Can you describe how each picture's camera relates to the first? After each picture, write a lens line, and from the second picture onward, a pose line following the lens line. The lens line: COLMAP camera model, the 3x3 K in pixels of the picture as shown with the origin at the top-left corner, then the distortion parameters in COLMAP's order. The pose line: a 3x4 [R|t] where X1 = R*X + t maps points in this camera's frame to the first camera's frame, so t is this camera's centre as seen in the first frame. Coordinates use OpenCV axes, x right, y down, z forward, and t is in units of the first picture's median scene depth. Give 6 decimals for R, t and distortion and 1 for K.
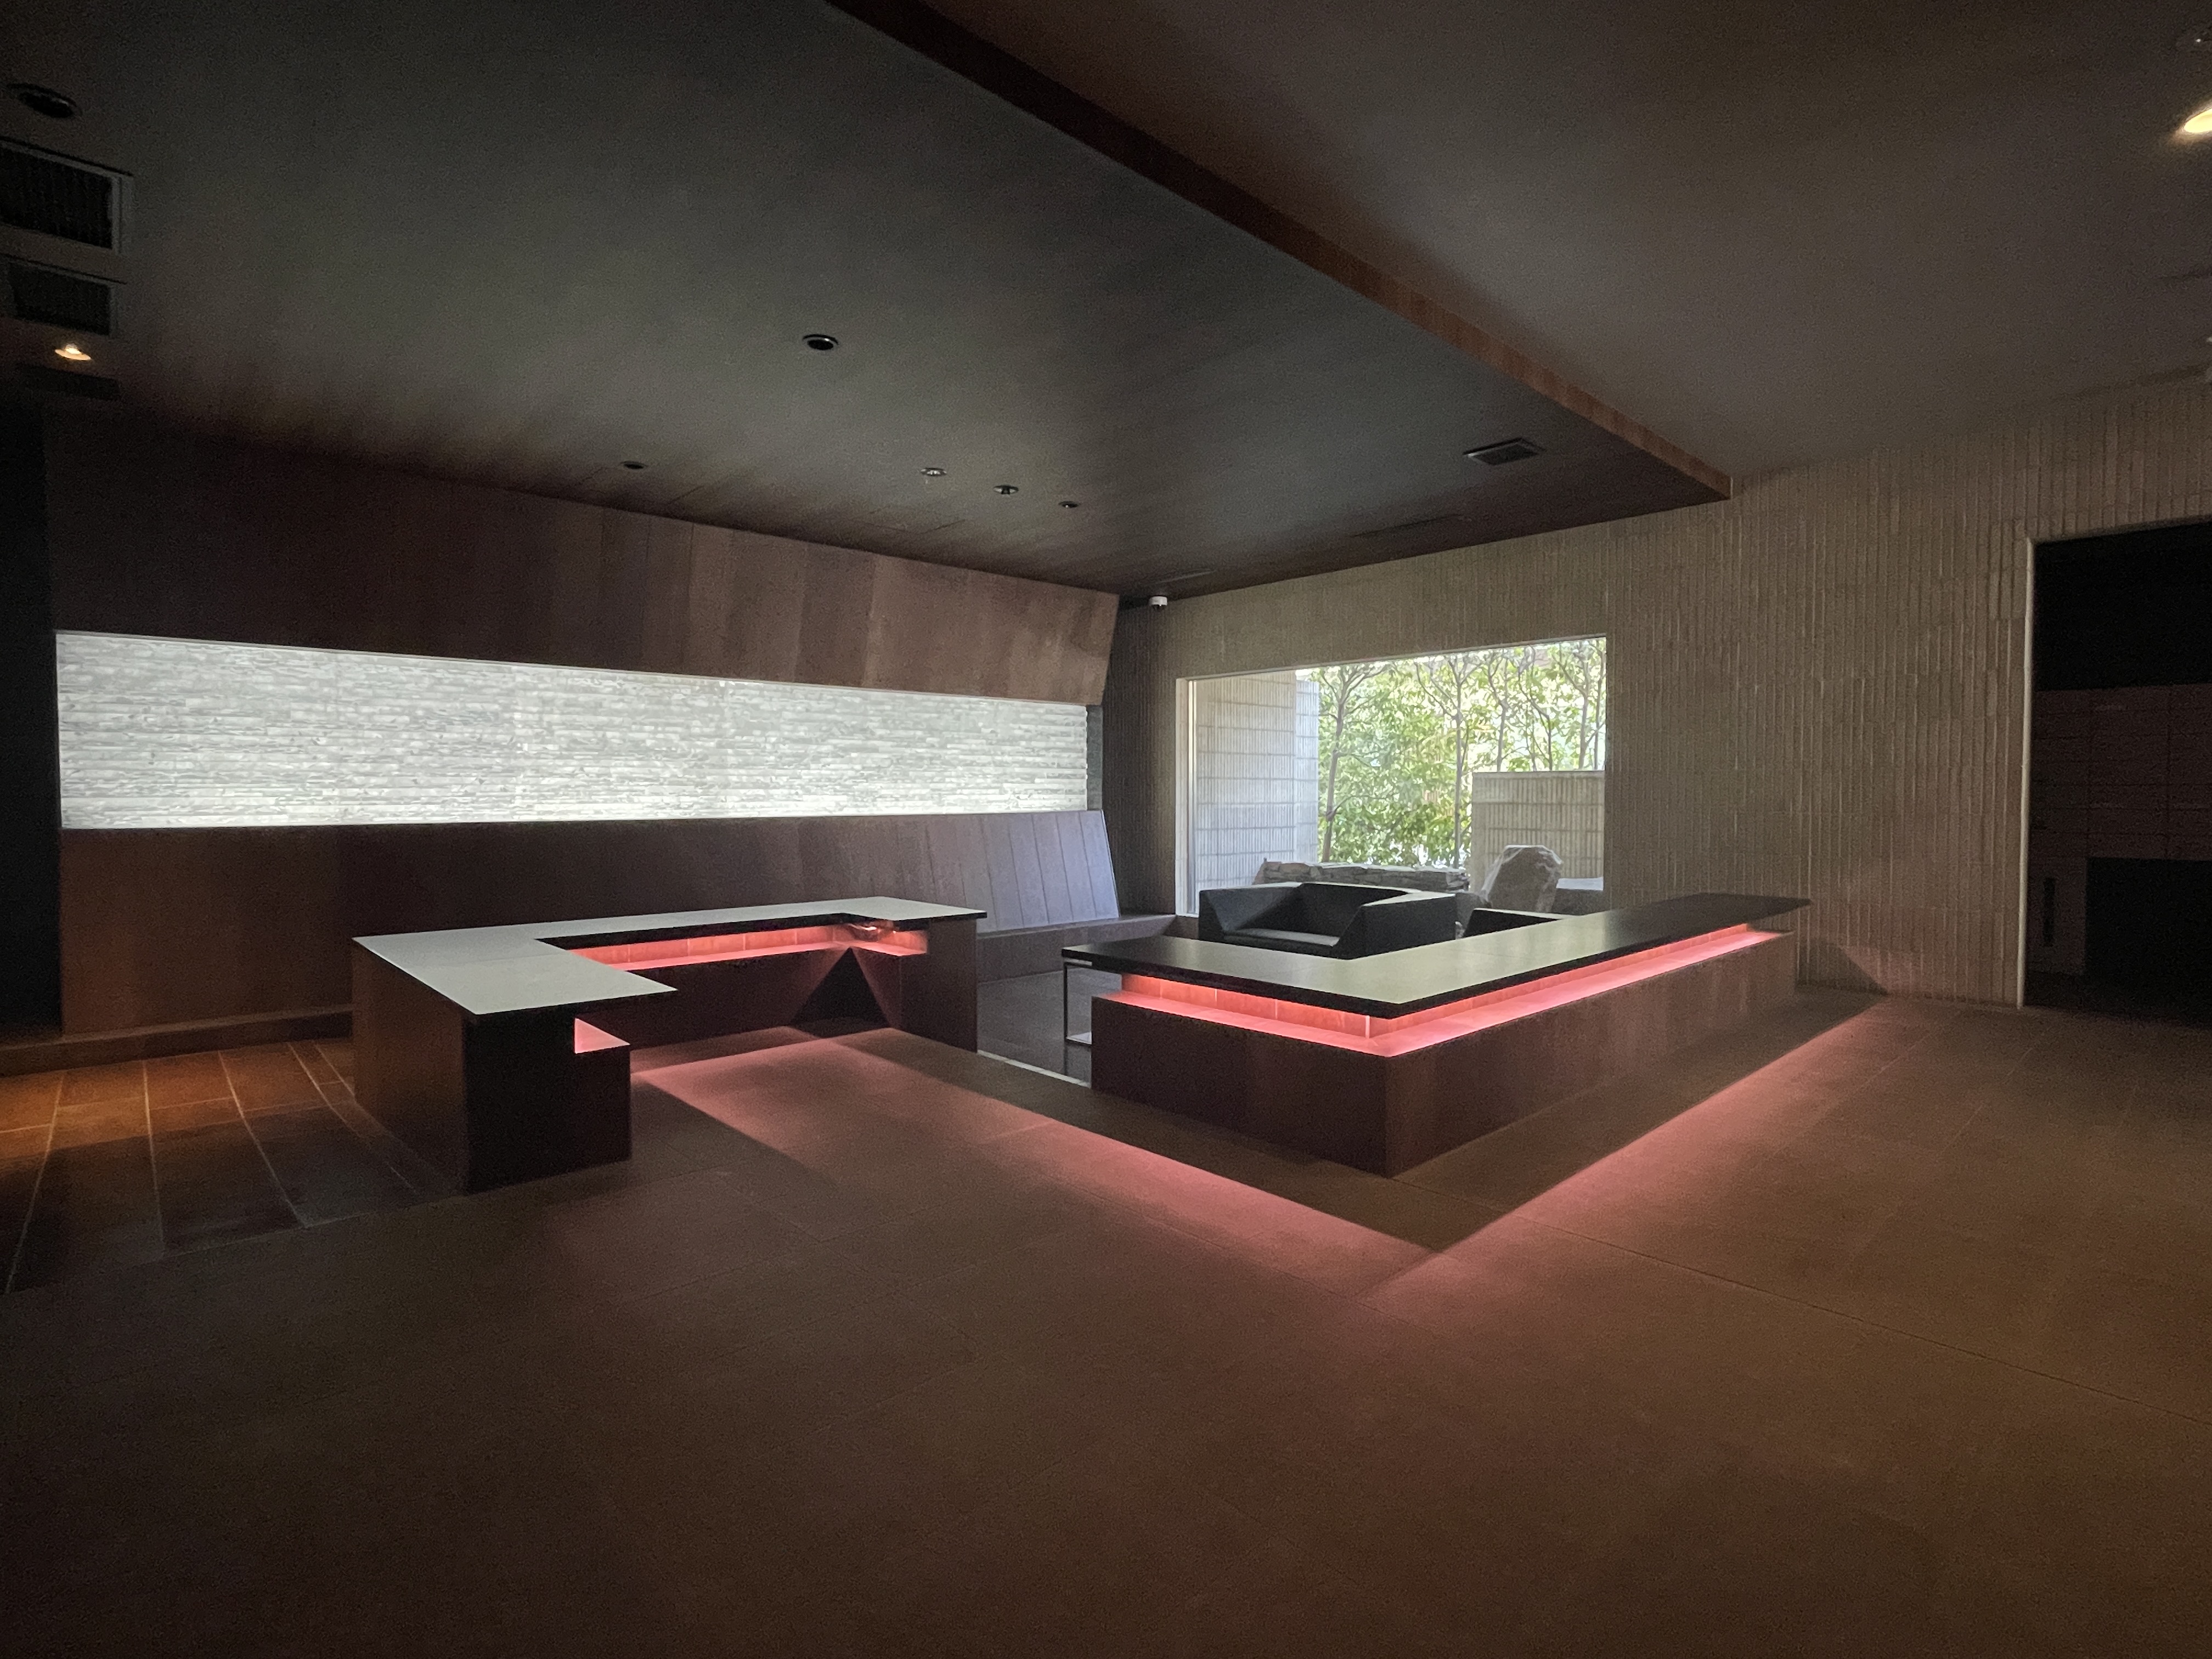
lens RADIAL K [[1055.4, 0, 1112.4], [0, 1055.4, 823.1], [0, 0, 1]] dist [0.004671, 0.000256]
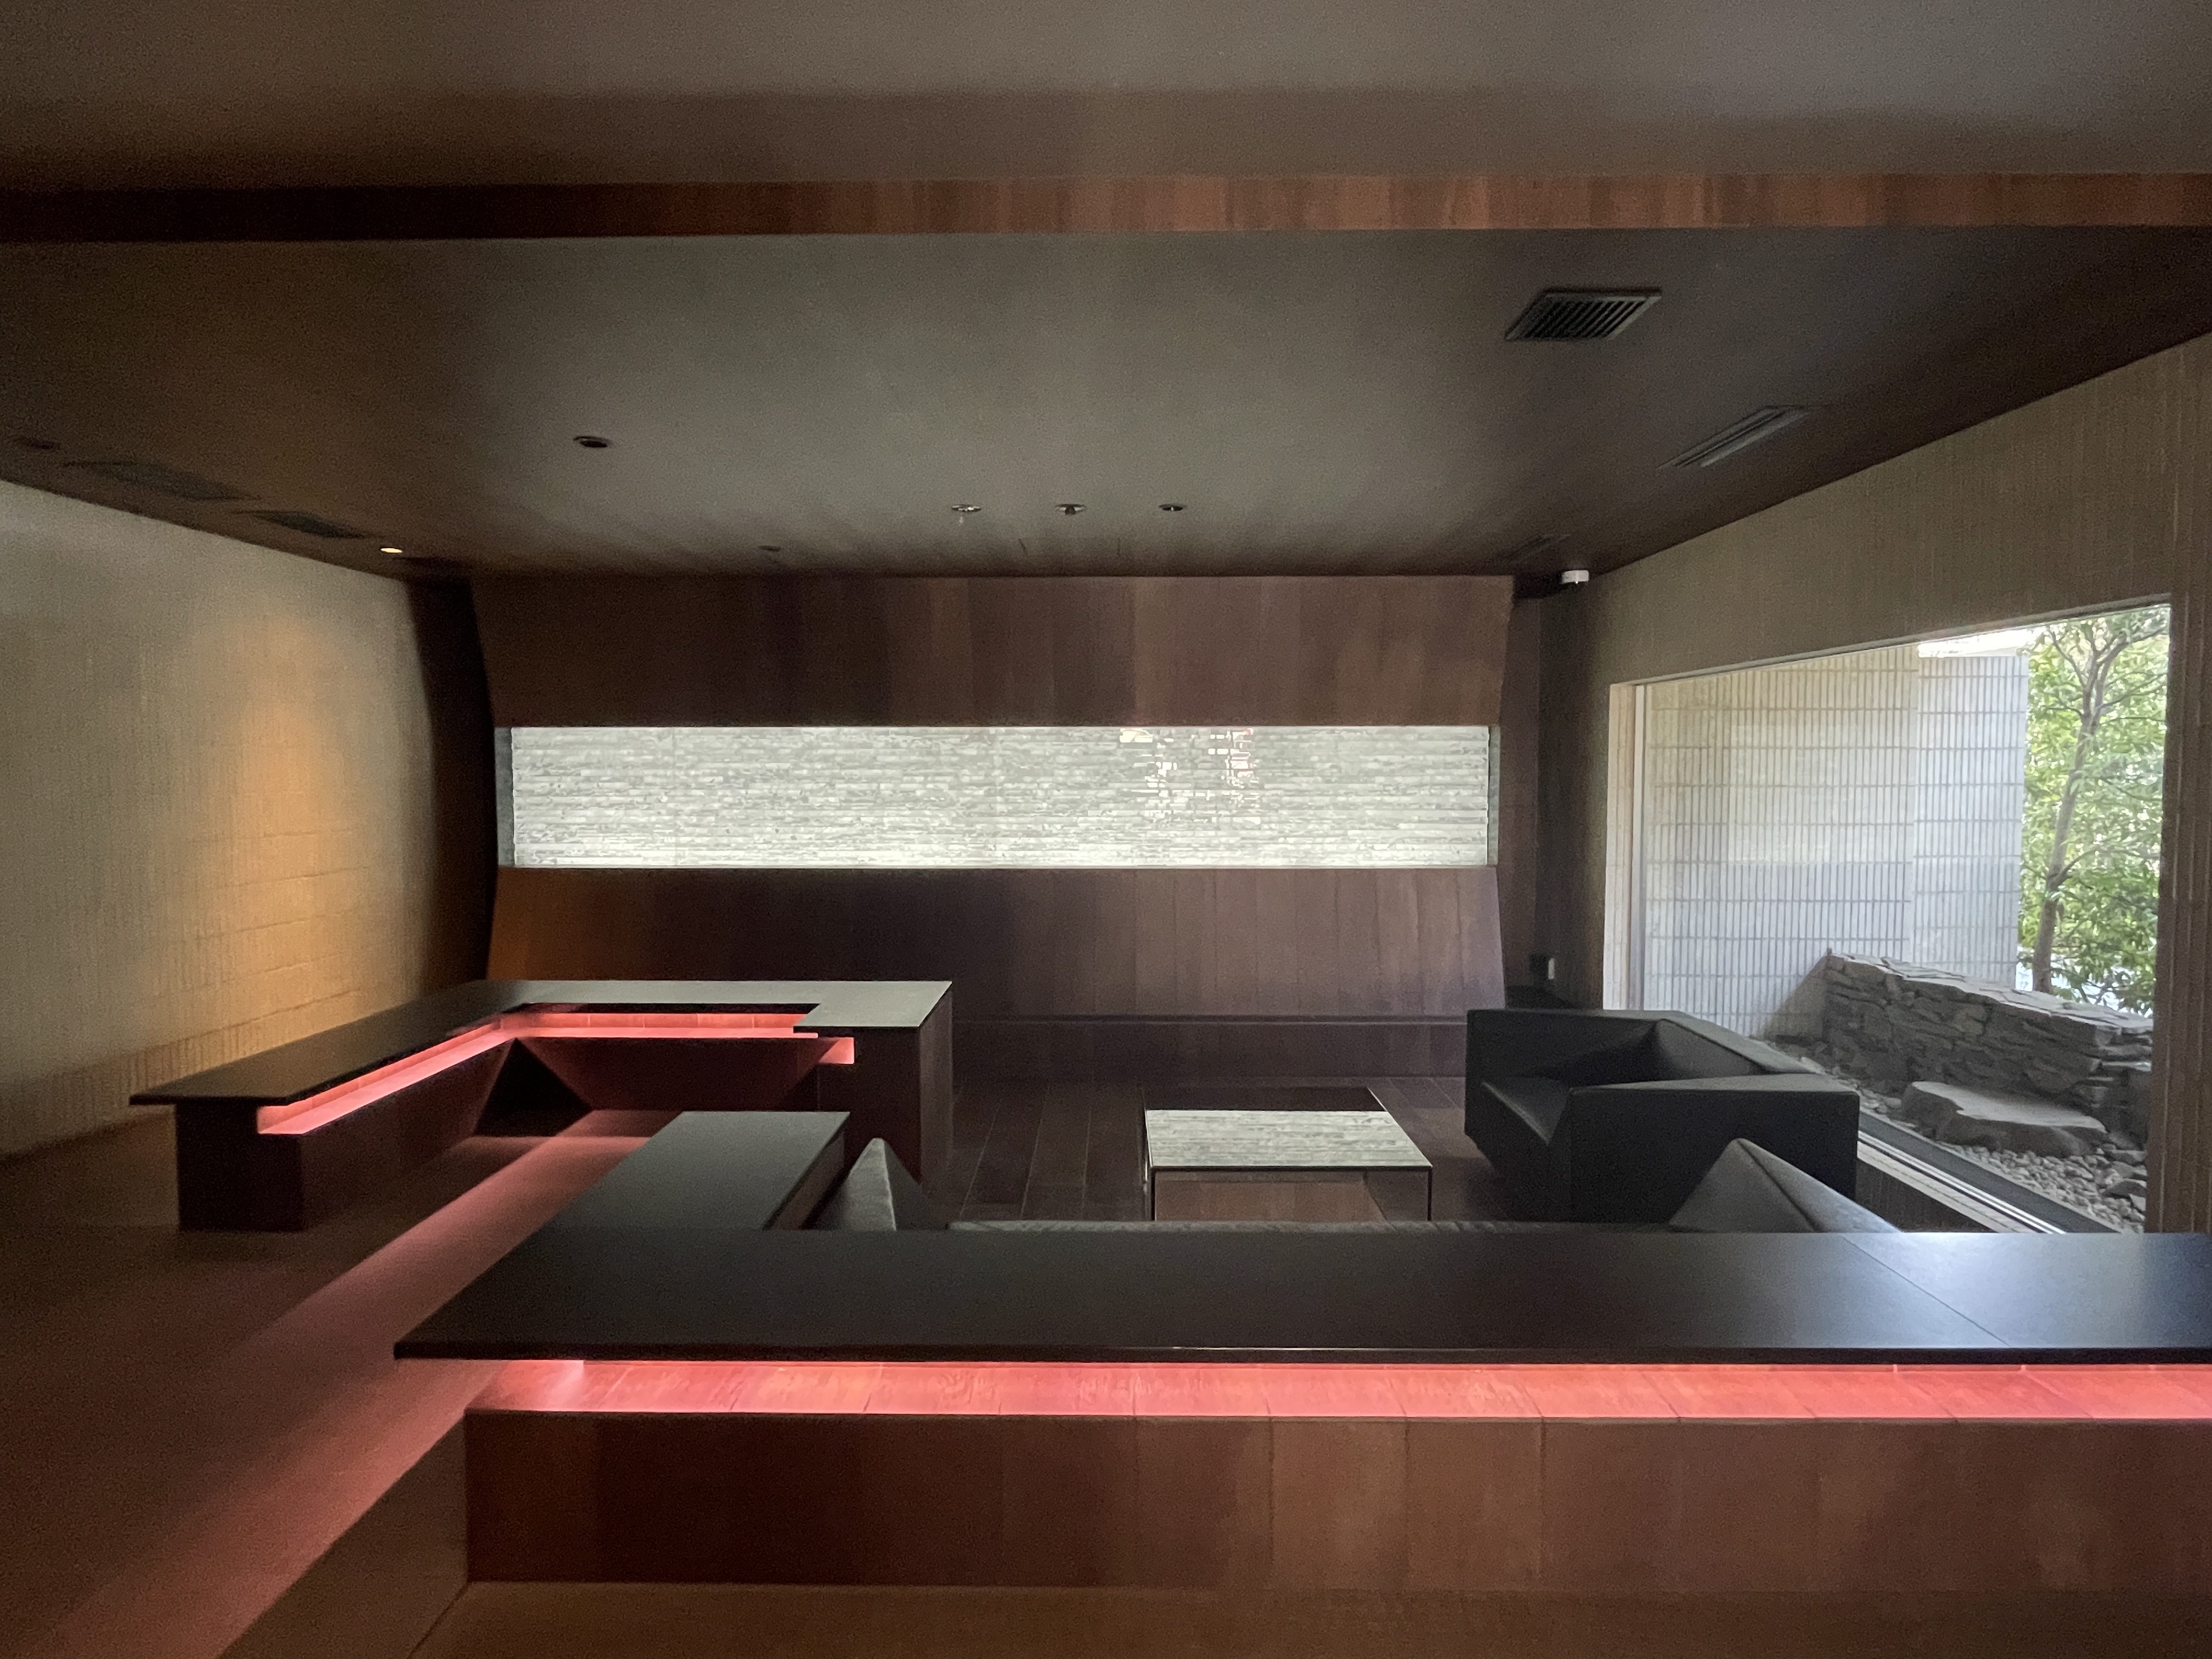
lens RADIAL K [[1125.5, 0, 1113.9], [0, 1125.5, 830.4], [0, 0, 1]] dist [0.007066, 0.000320]
pose [[0.733409, 0.040005, -0.678610, 0.415337], [-0.022340, 0.999146, 0.034758, -0.075338], [0.679421, -0.010332, 0.733676, 0.294162]]
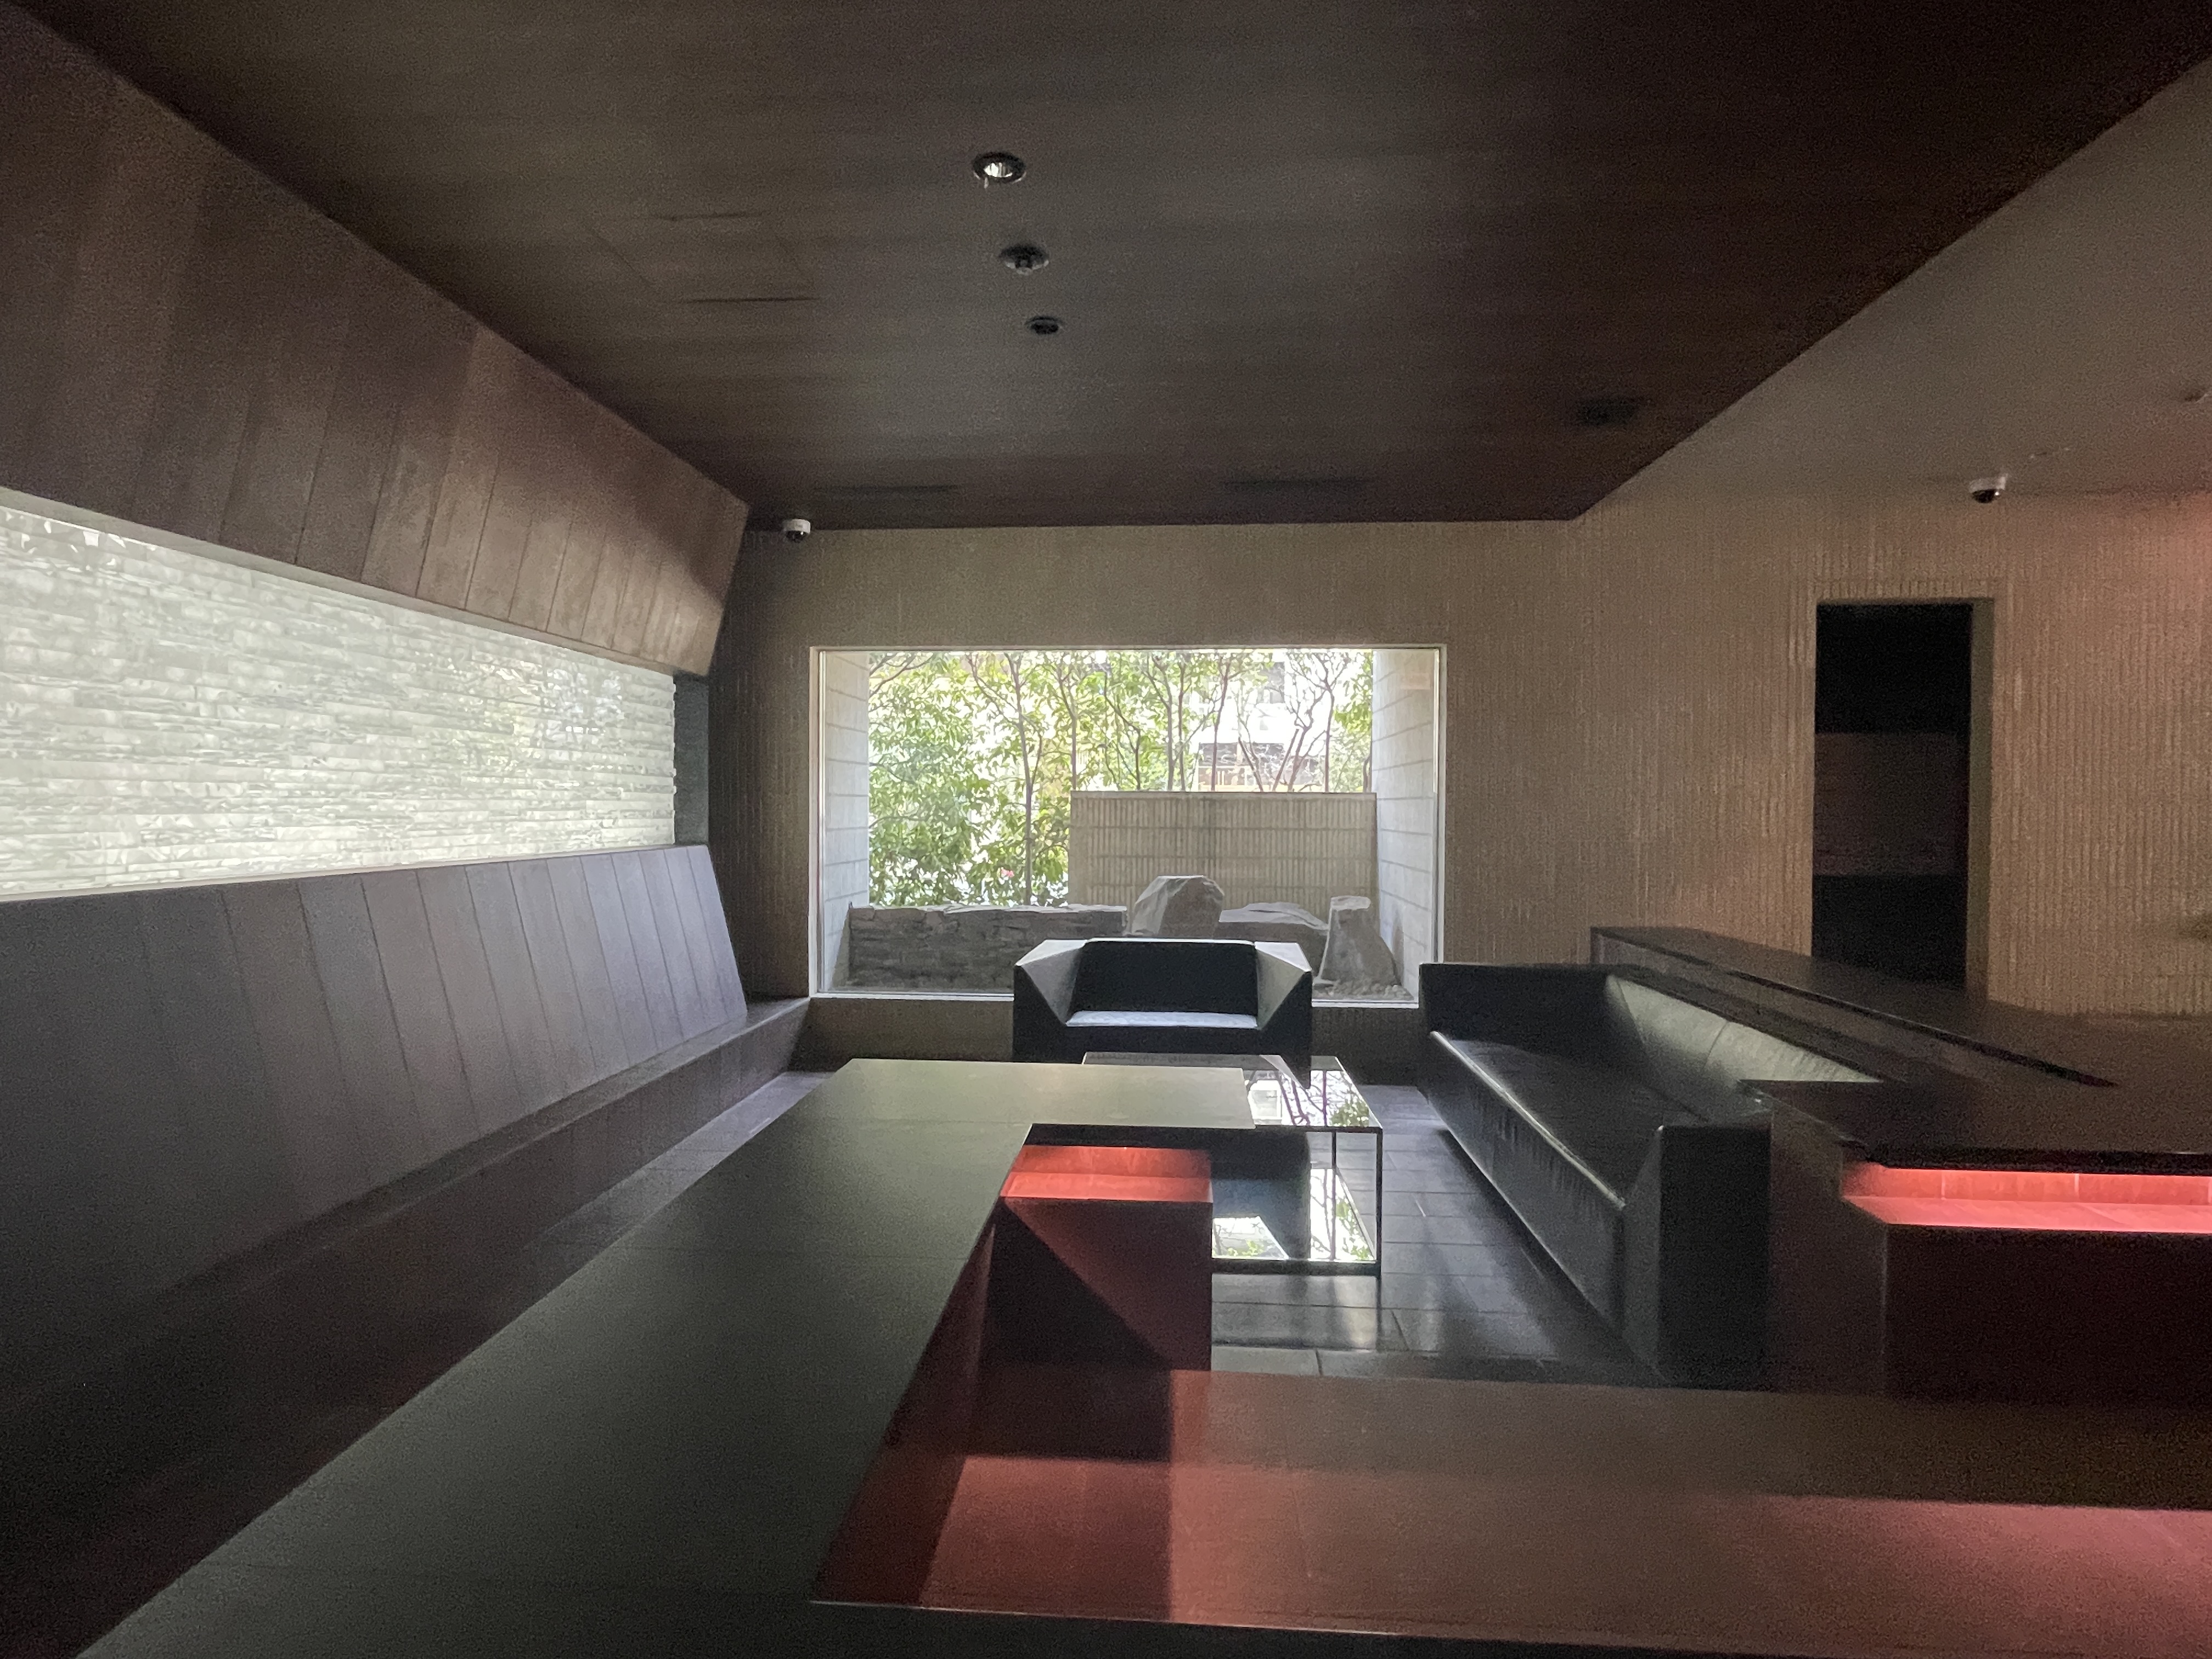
lens RADIAL K [[1125.5, 0, 1100.7], [0, 1125.5, 835.5], [0, 0, 1]] dist [0.007066, 0.000320]
pose [[0.741803, -0.010716, 0.670533, -0.360289], [0.011484, 0.999929, 0.003276, -0.020873], [-0.670520, 0.005271, 0.741873, 0.437120]]
